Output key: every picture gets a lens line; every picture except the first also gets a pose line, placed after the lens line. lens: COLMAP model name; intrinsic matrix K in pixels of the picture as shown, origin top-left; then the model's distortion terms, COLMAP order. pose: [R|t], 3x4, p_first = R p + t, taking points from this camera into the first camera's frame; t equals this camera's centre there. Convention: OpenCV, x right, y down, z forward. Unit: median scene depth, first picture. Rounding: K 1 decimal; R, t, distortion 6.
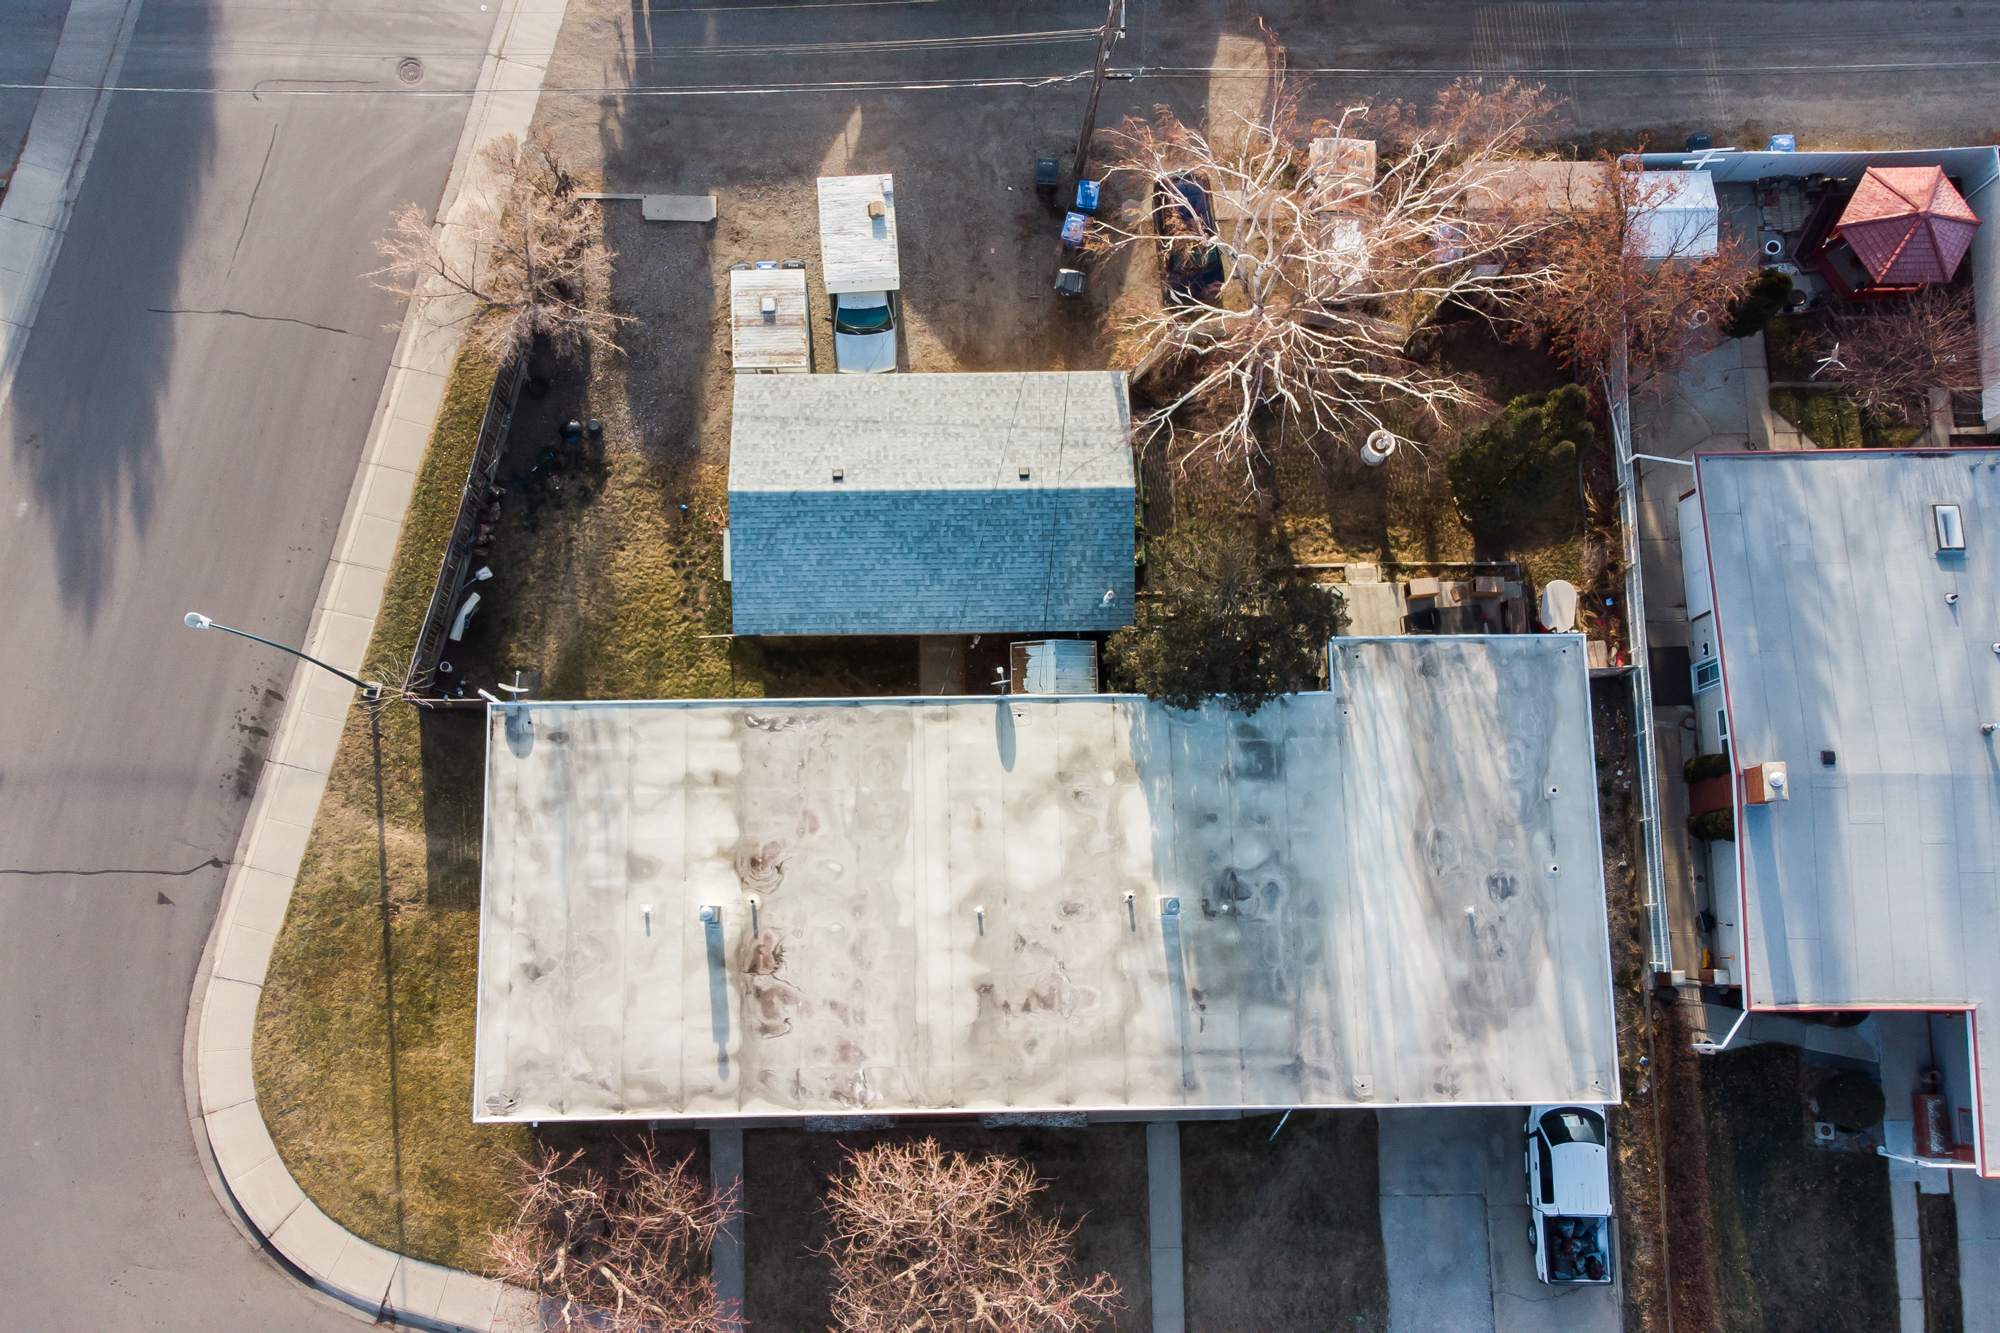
lens RADIAL K [[1769.5, 0, 995.6], [0, 1769.5, 662.5], [0, 0, 1]] dist [0.037189, 0.015748]
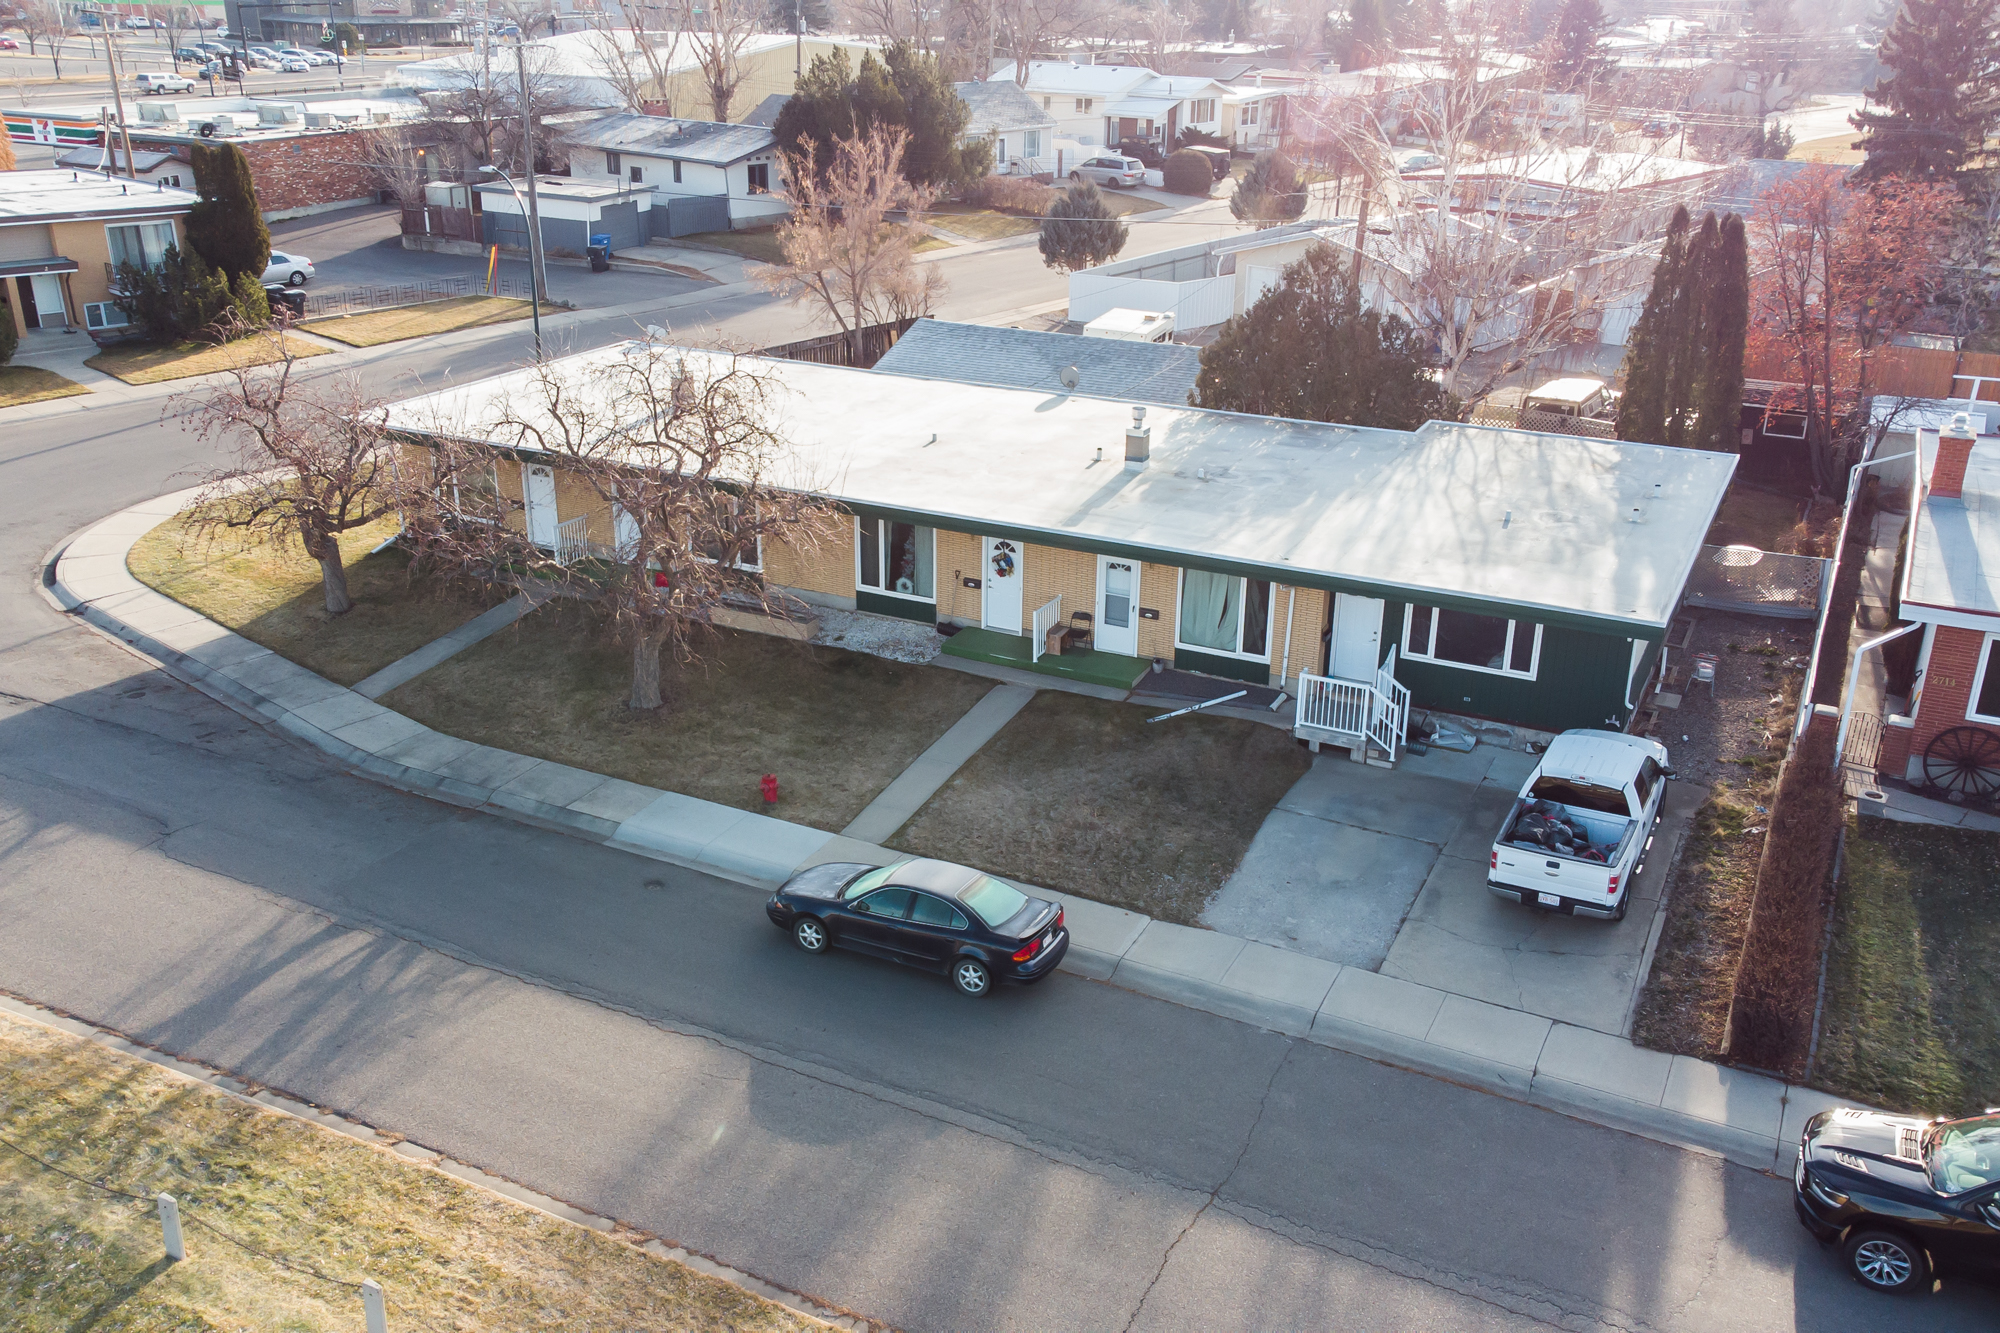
lens RADIAL K [[1769.5, 0, 989.8], [0, 1769.5, 684.9], [0, 0, 1]] dist [0.037189, 0.015748]
pose [[0.885446, 0.169434, -0.432755, 0.394829], [-0.457678, 0.479638, -0.748651, 0.803362], [0.080719, 0.860953, 0.502239, 0.644873]]
